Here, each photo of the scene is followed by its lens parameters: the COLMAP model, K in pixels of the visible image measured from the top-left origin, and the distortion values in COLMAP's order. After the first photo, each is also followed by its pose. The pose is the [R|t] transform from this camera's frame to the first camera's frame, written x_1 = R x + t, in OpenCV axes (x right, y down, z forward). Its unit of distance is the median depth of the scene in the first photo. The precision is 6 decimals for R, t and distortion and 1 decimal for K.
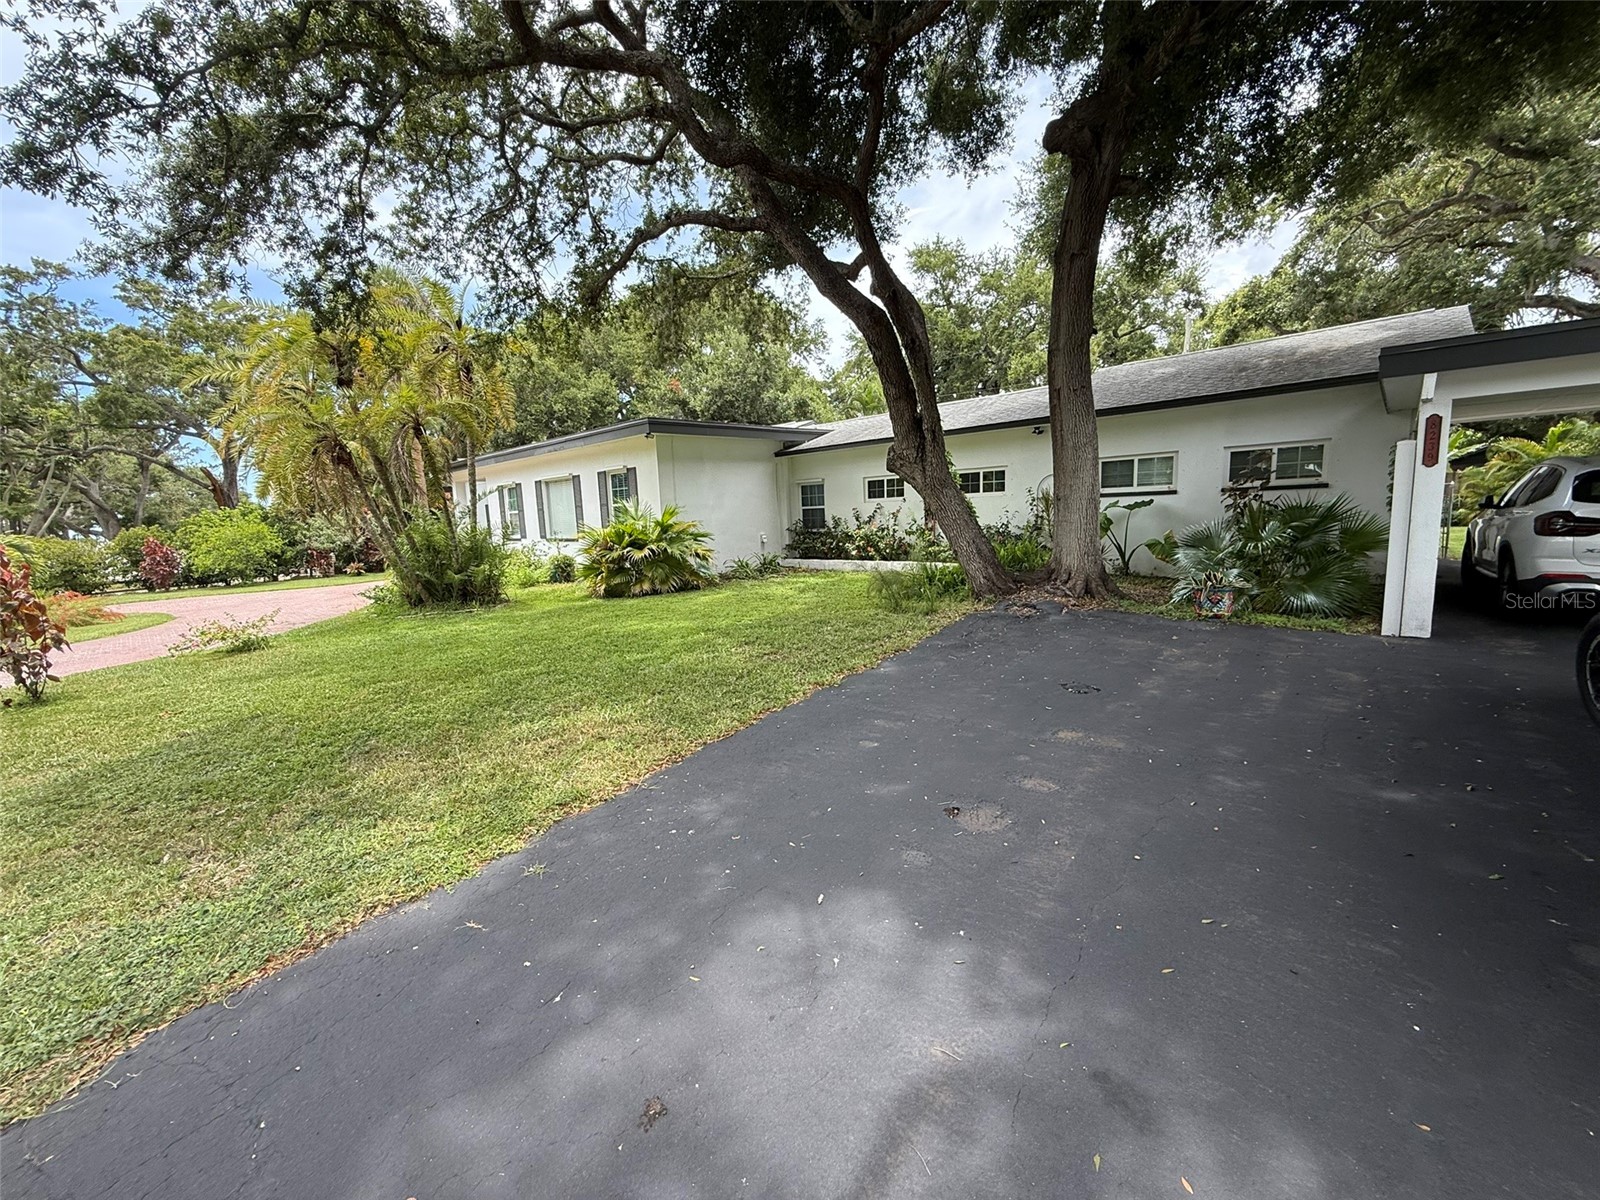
lens RADIAL K [[635.1, 0, 792.9], [0, 635.1, 598.2], [0, 0, 1]] dist [-0.001157, 0.000262]
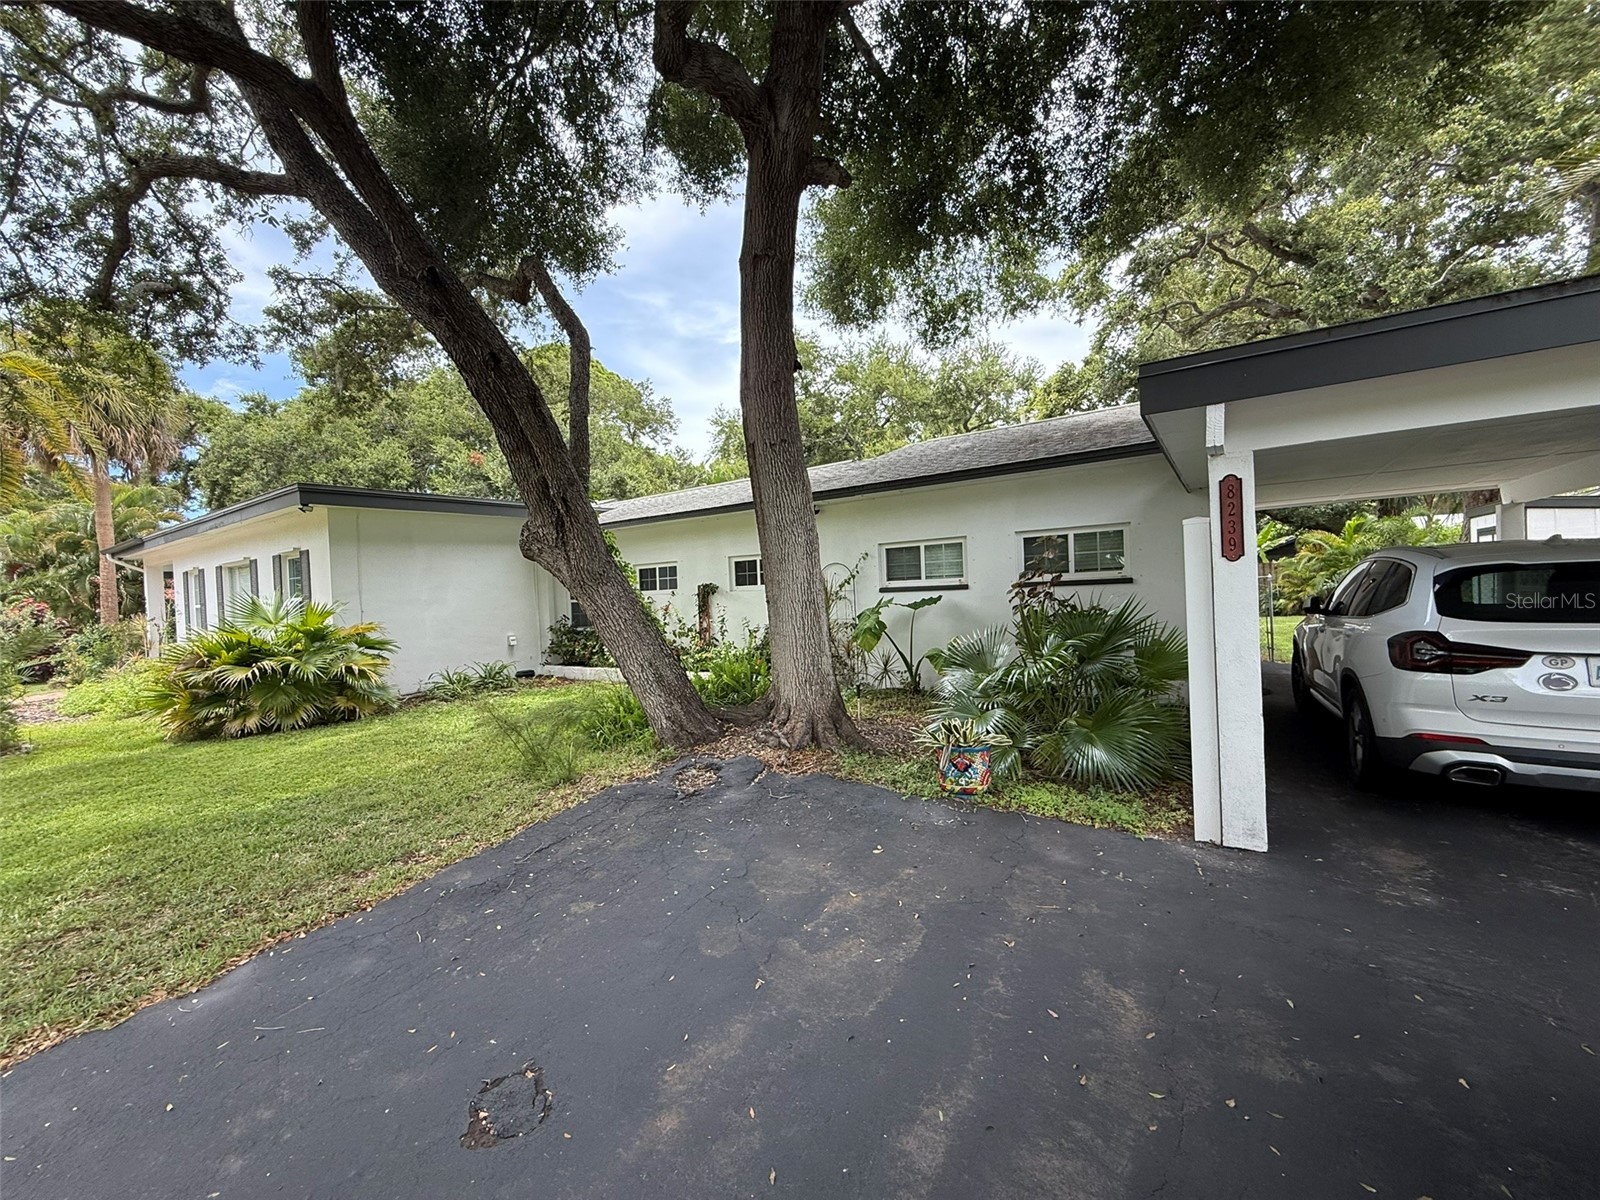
lens RADIAL K [[635.1, 0, 794.1], [0, 635.1, 597.8], [0, 0, 1]] dist [-0.001157, 0.000262]
pose [[0.988173, -0.001875, 0.153329, 0.246161], [0.022009, 0.991306, -0.129721, -0.050801], [-0.151753, 0.131562, 0.979624, 0.235493]]
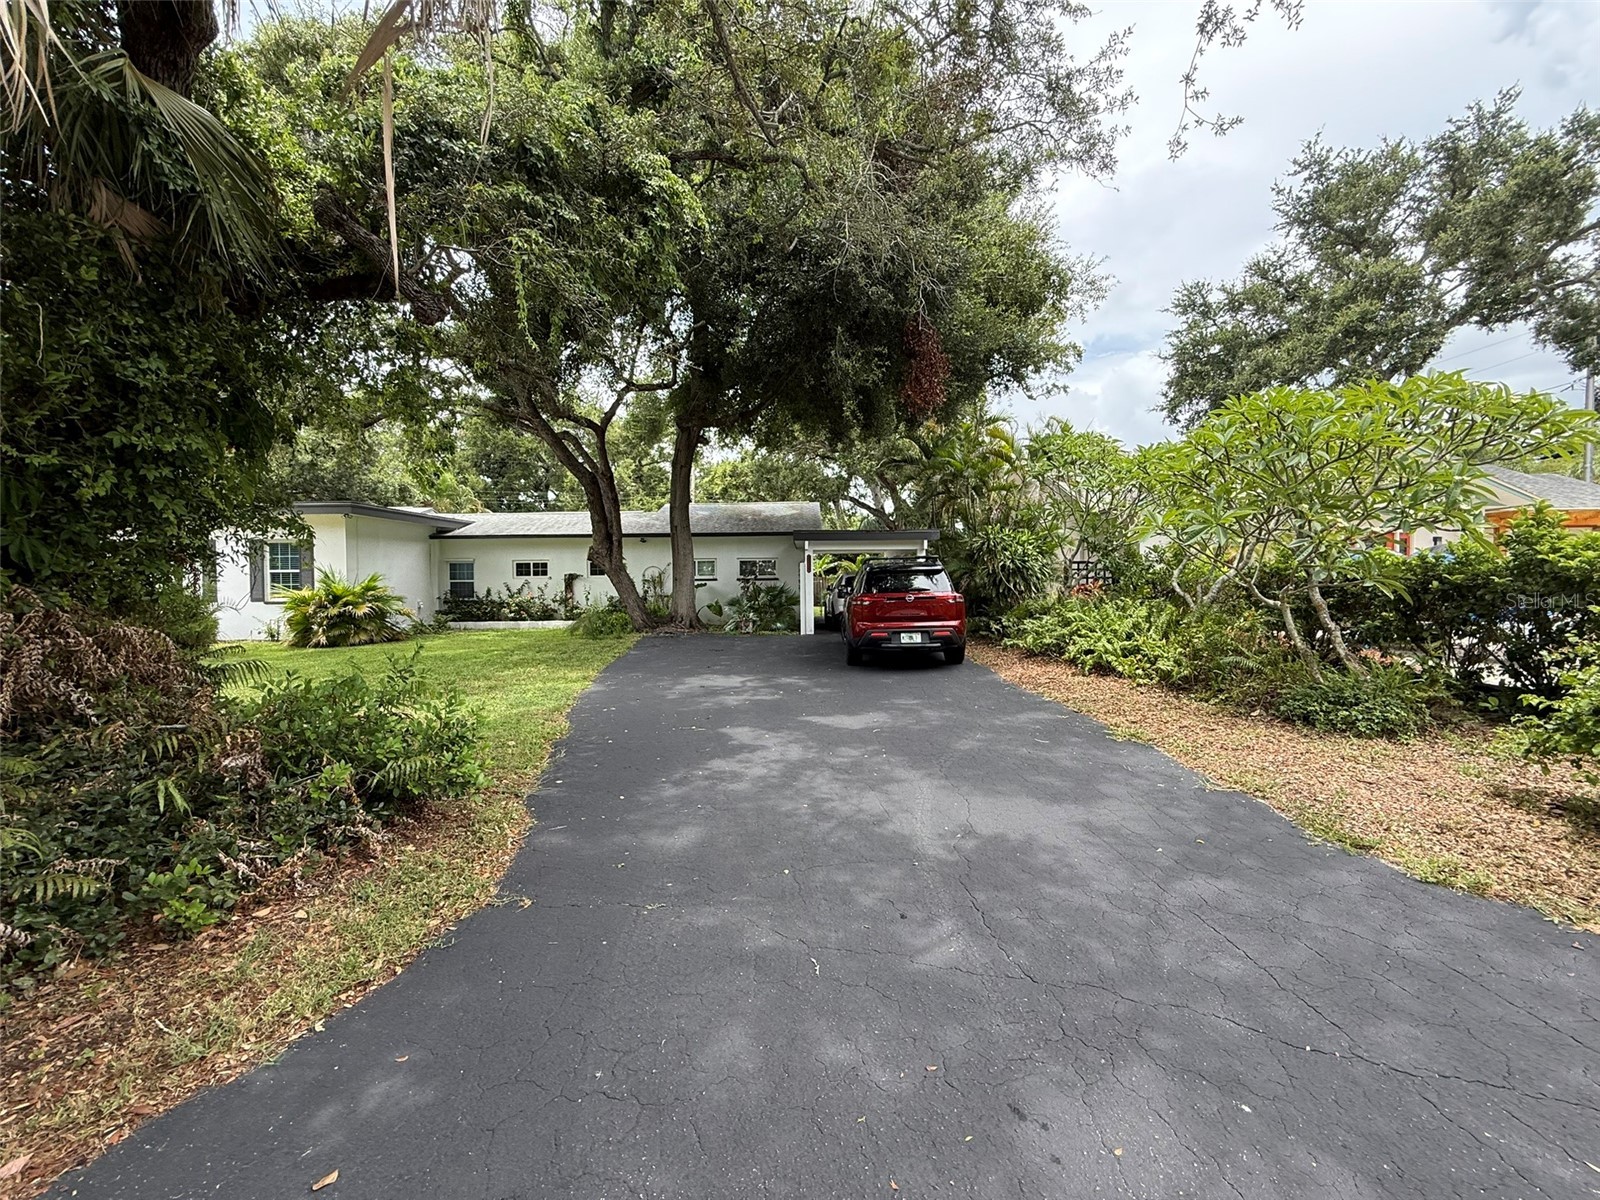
lens RADIAL K [[635.1, 0, 797.7], [0, 635.1, 599.2], [0, 0, 1]] dist [-0.001157, 0.000262]
pose [[0.735302, 0.022412, 0.677369, -0.461683], [0.069525, 0.991686, -0.108283, 0.103659], [-0.674164, 0.126714, 0.727630, -0.492298]]
